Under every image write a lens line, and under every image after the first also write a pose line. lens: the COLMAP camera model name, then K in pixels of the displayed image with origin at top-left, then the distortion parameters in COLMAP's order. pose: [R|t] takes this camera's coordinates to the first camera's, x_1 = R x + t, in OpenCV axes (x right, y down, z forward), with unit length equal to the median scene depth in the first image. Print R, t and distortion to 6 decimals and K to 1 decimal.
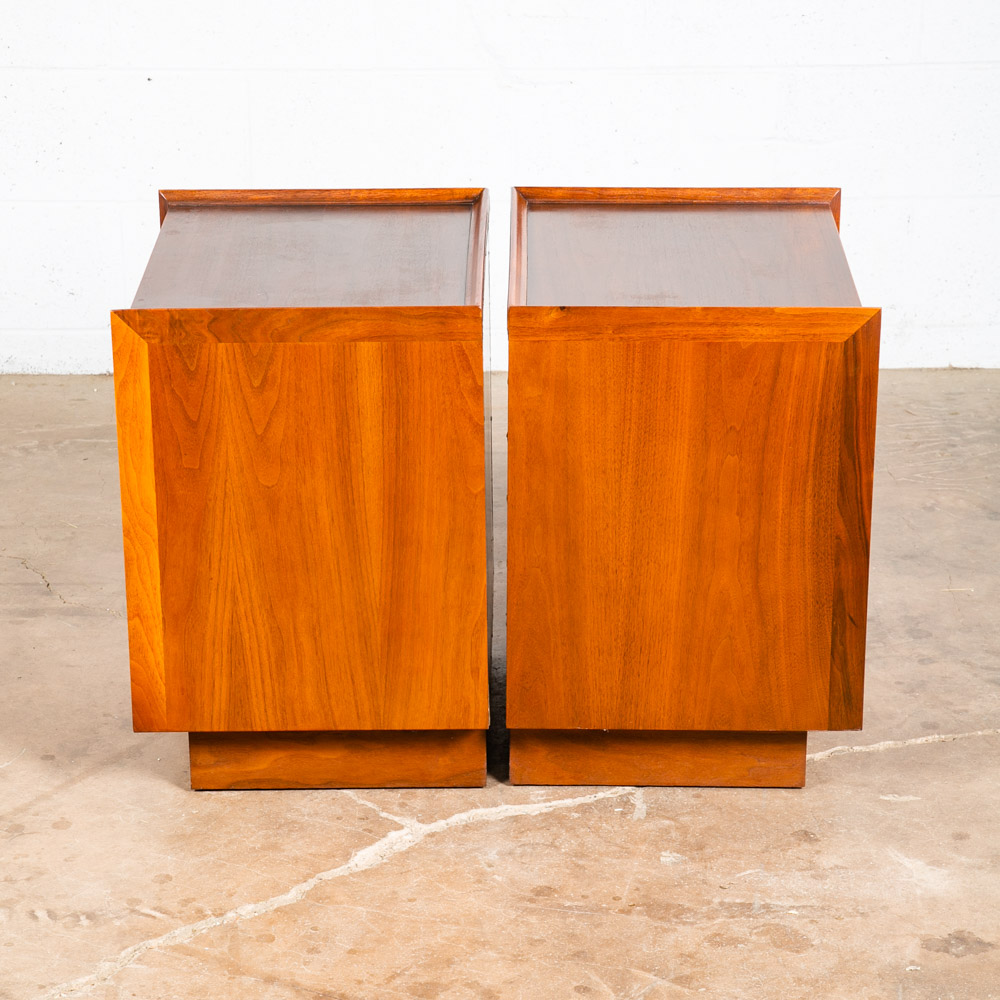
lens RADIAL K [[3343.5, 0, 507.8], [0, 3343.5, 528.1], [0, 0, 1]] dist [0.397642, 0.000000]
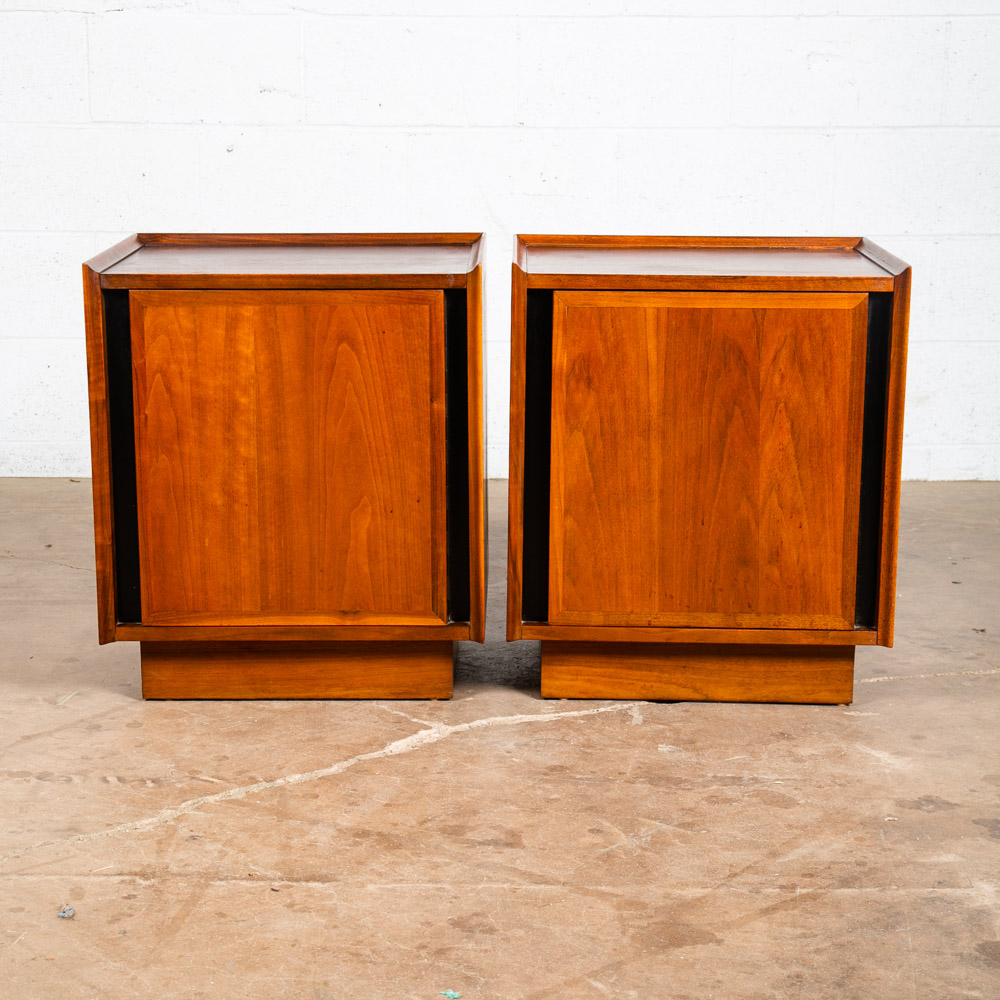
lens RADIAL K [[2290.3, 0, 499.5], [0, 2290.3, 505.1], [0, 0, 1]] dist [0.197387, 0.000000]
pose [[0.999919, 0.008556, 0.009455, -0.016344], [-0.007021, 0.988376, -0.151866, 0.135397], [-0.010644, 0.151787, 0.988356, 0.217786]]
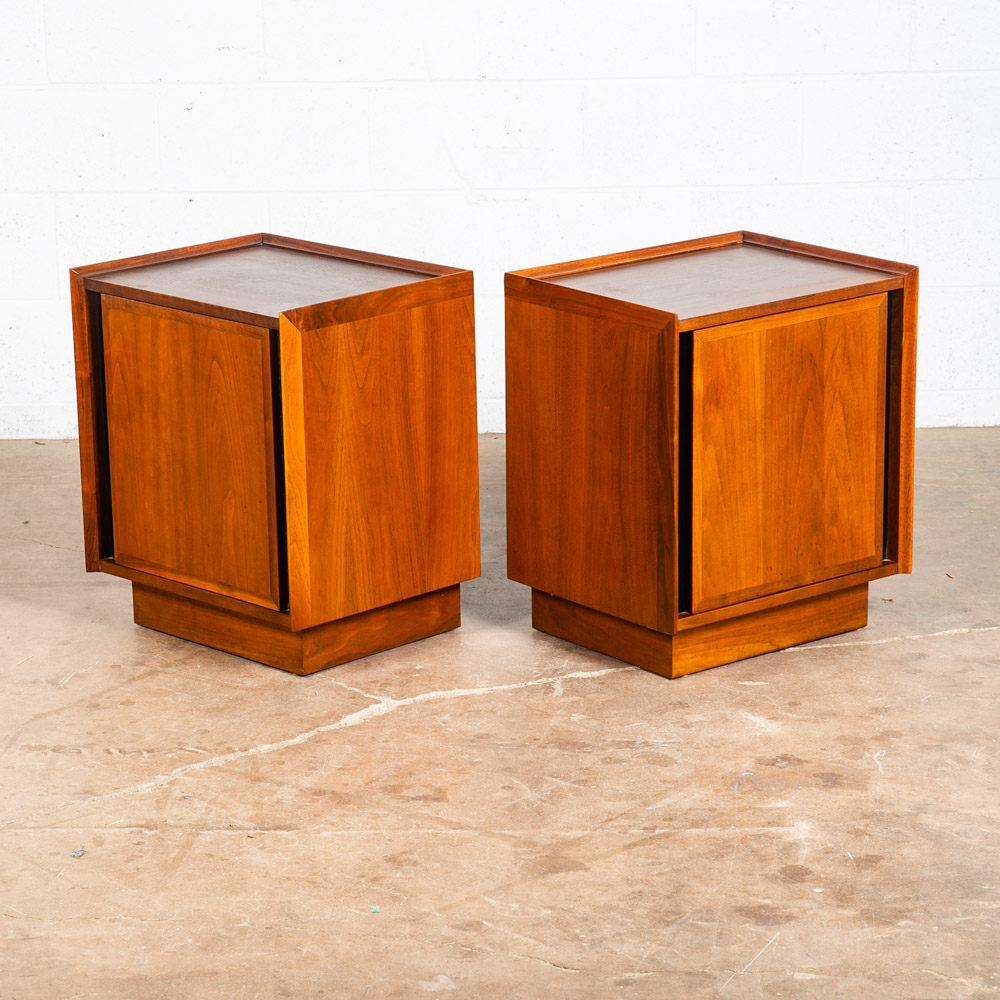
lens RADIAL K [[3498.5, 0, 497.9], [0, 3498.5, 474.8], [0, 0, 1]] dist [0.462731, 0.000000]
pose [[0.999868, -0.007761, -0.014300, 0.037004], [0.006276, 0.994852, -0.101141, 0.143564], [0.015012, 0.101038, 0.994769, -0.411891]]
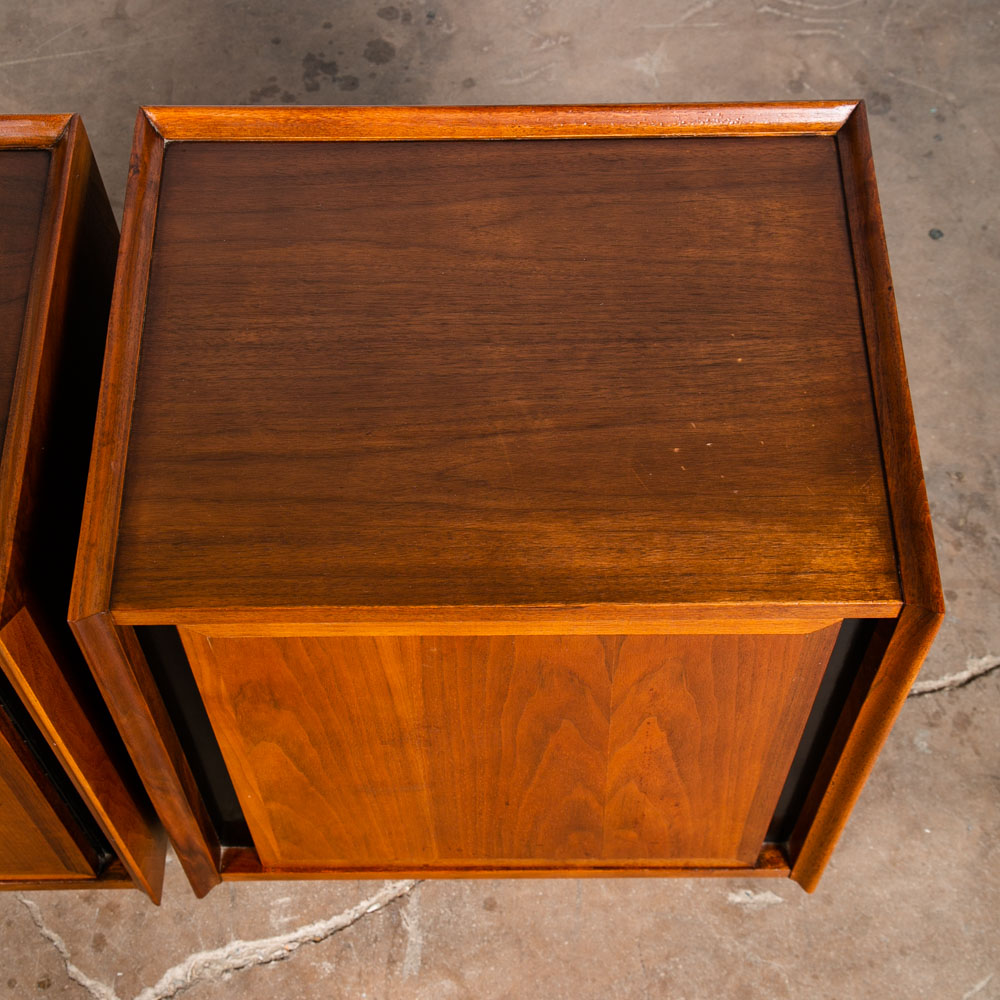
lens RADIAL K [[1713.9, 0, 484.2], [0, 1713.9, 481.7], [0, 0, 1]] dist [0.065974, 0.000000]
pose [[0.999738, -0.022859, 0.000667, 0.059231], [0.017586, 0.787130, 0.616537, -0.245424], [-0.014618, -0.616364, 0.787326, 0.781500]]
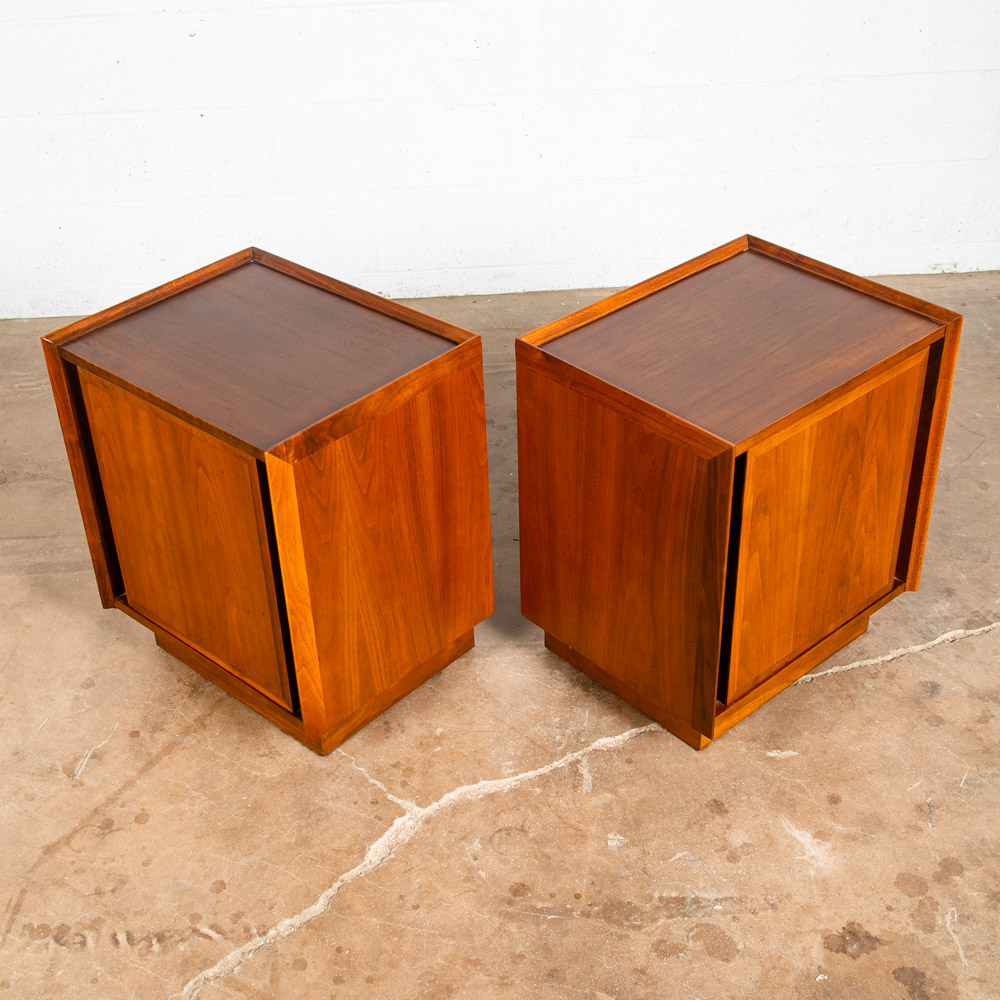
lens RADIAL K [[1491.4, 0, 499.4], [0, 1491.4, 492.4], [0, 0, 1]] dist [0.005269, 0.000000]
pose [[0.998615, -0.046664, 0.024300, -0.003405], [0.039957, 0.973141, 0.226716, -0.161860], [-0.034227, -0.225431, 0.973658, 0.477868]]
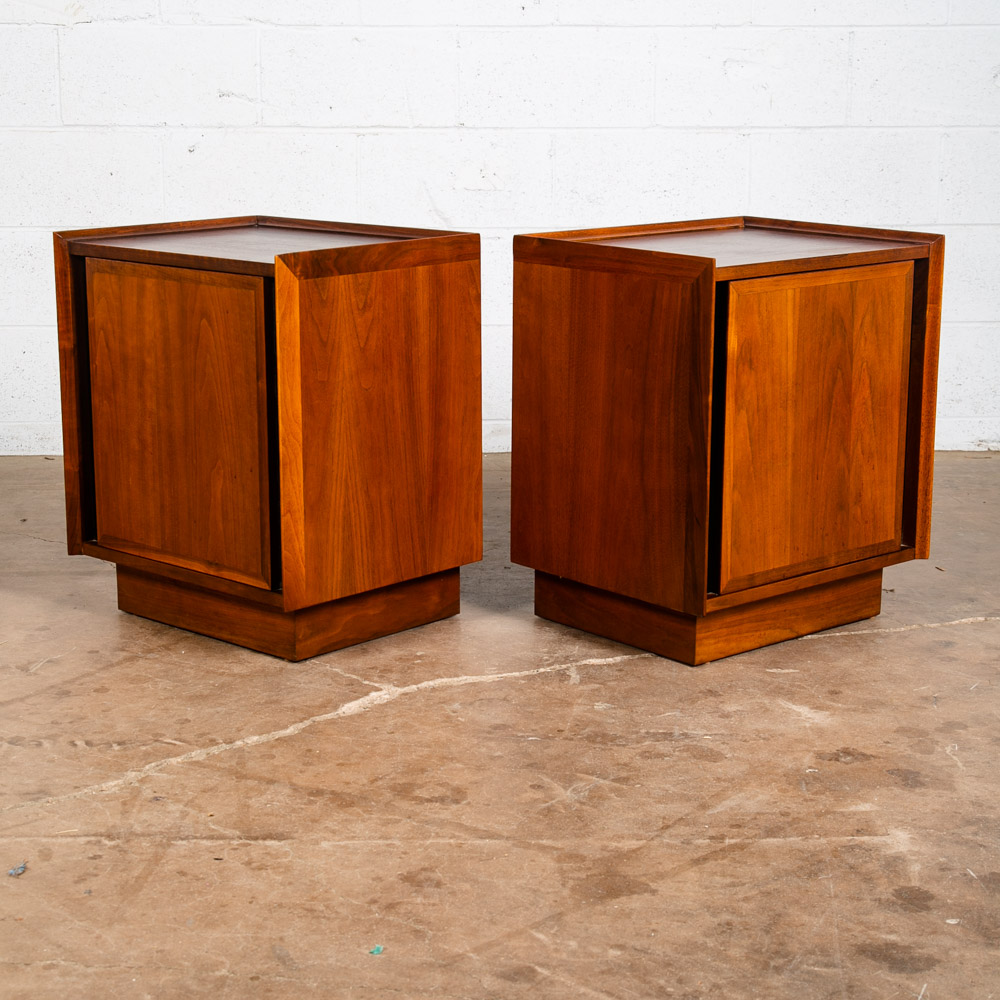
lens RADIAL K [[2083.4, 0, 501.6], [0, 2083.4, 445.9], [0, 0, 1]] dist [0.129187, 0.000000]
pose [[0.999363, -0.000479, 0.035684, -0.015060], [0.006330, 0.986433, -0.164042, 0.129002], [-0.035121, 0.164163, 0.985808, 0.239645]]
